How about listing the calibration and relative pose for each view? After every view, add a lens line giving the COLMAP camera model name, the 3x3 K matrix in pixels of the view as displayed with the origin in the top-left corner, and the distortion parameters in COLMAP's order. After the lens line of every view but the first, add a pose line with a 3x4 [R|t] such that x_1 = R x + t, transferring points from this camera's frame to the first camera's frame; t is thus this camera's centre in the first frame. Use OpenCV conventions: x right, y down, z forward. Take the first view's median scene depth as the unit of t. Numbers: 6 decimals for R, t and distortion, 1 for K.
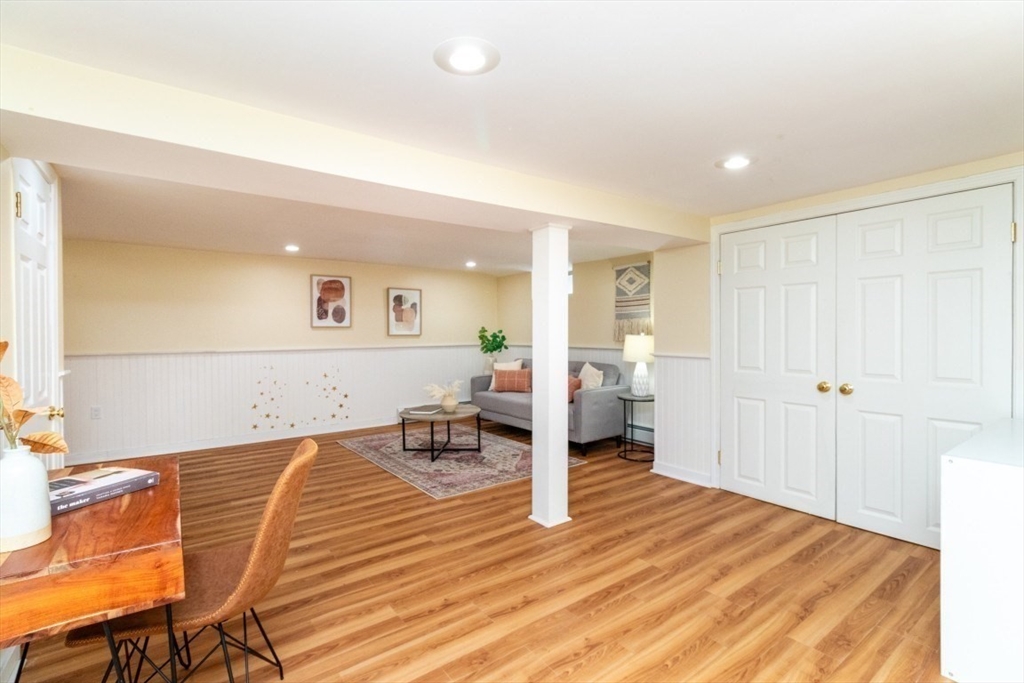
lens RADIAL K [[472.6, 0, 512.5], [0, 472.6, 337.4], [0, 0, 1]] dist [0.000287, -0.004353]
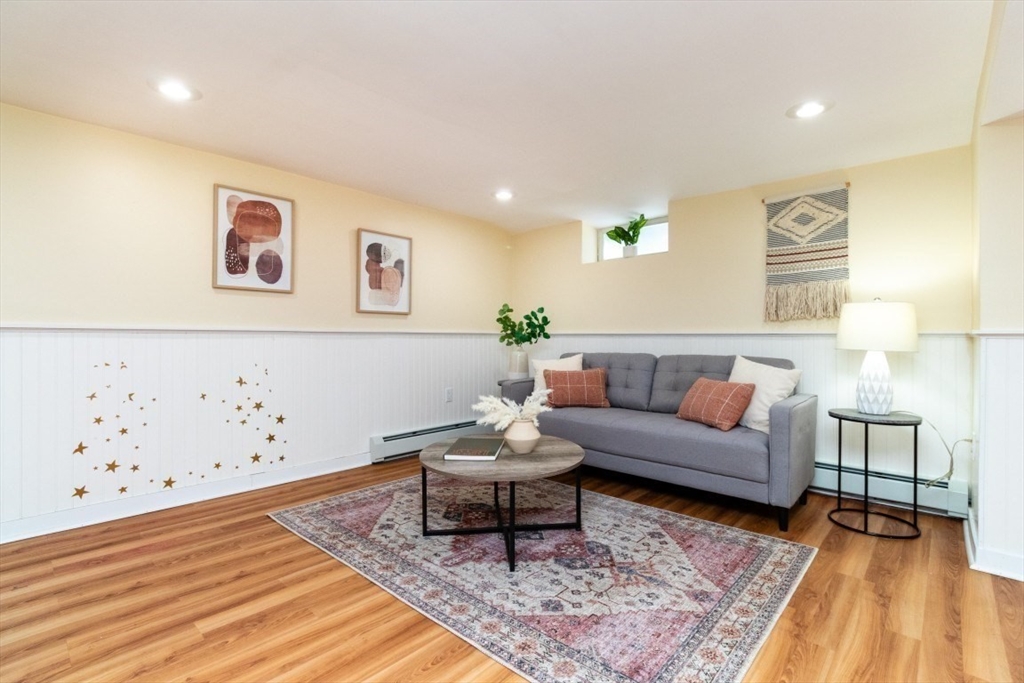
lens RADIAL K [[472.4, 0, 512.3], [0, 472.4, 339.2], [0, 0, 1]] dist [-0.007243, -0.000397]
pose [[0.983292, 0.010005, 0.181758, -0.213898], [-0.008028, 0.999900, -0.011608, 0.041036], [-0.181856, 0.009955, 0.983275, 0.470724]]
